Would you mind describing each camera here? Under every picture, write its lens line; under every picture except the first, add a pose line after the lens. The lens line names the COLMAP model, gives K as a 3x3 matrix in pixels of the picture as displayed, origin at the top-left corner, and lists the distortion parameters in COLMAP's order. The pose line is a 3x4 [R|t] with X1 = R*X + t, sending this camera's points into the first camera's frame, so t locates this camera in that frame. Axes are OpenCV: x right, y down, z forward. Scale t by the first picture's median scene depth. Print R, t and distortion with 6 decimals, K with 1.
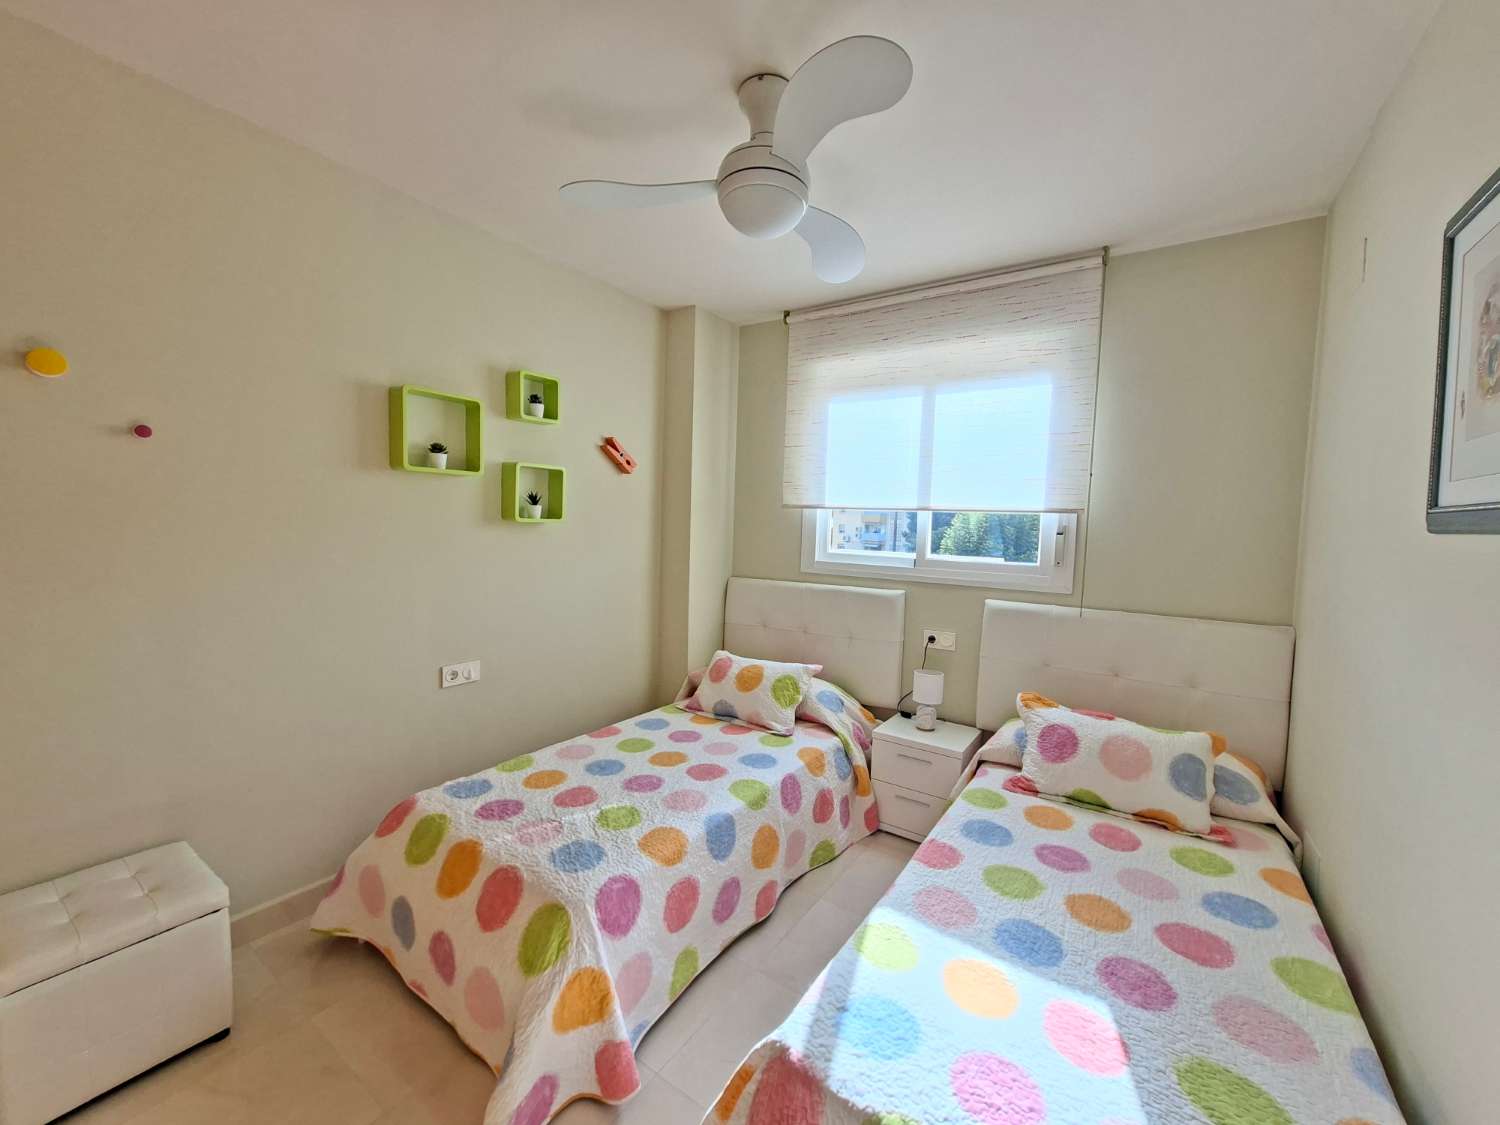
lens RADIAL K [[593.2, 0, 758.5], [0, 593.2, 557.0], [0, 0, 1]] dist [0.001121, -0.000561]
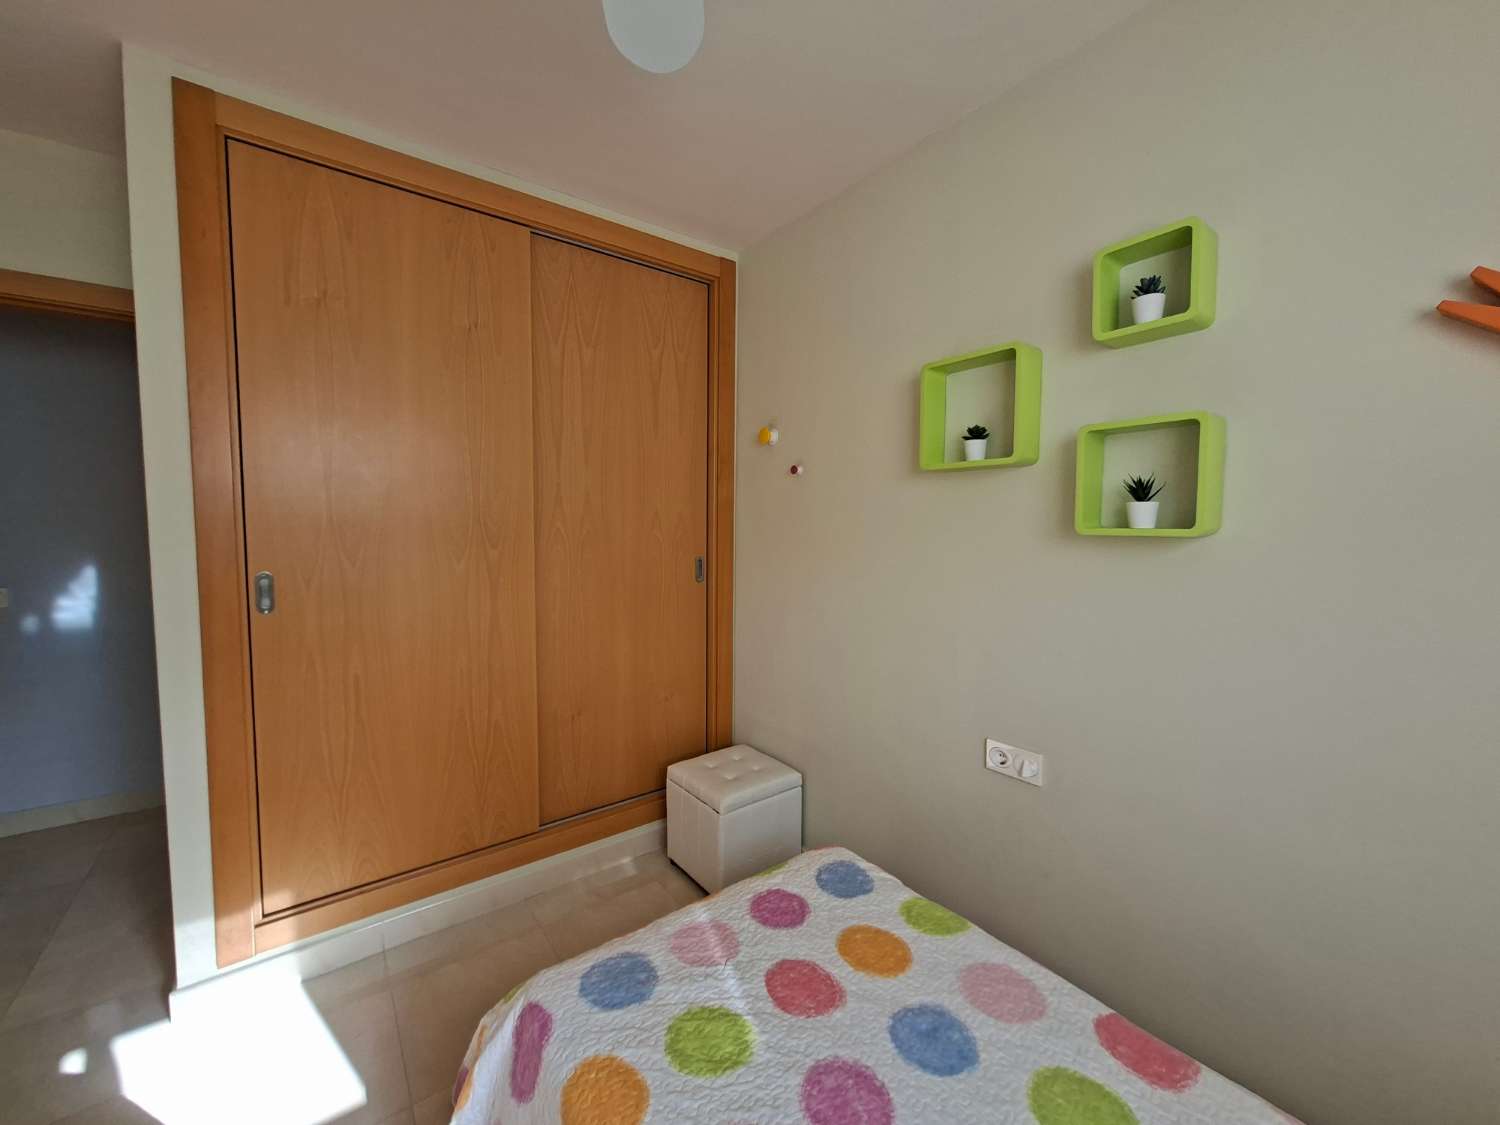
lens RADIAL K [[593.2, 0, 763.8], [0, 593.2, 561.1], [0, 0, 1]] dist [0.001121, -0.000561]
pose [[-0.328105, 0.039548, -0.943813, 0.238304], [-0.061783, 0.996086, 0.063216, -0.059130], [0.942619, 0.079054, -0.324377, 1.027060]]
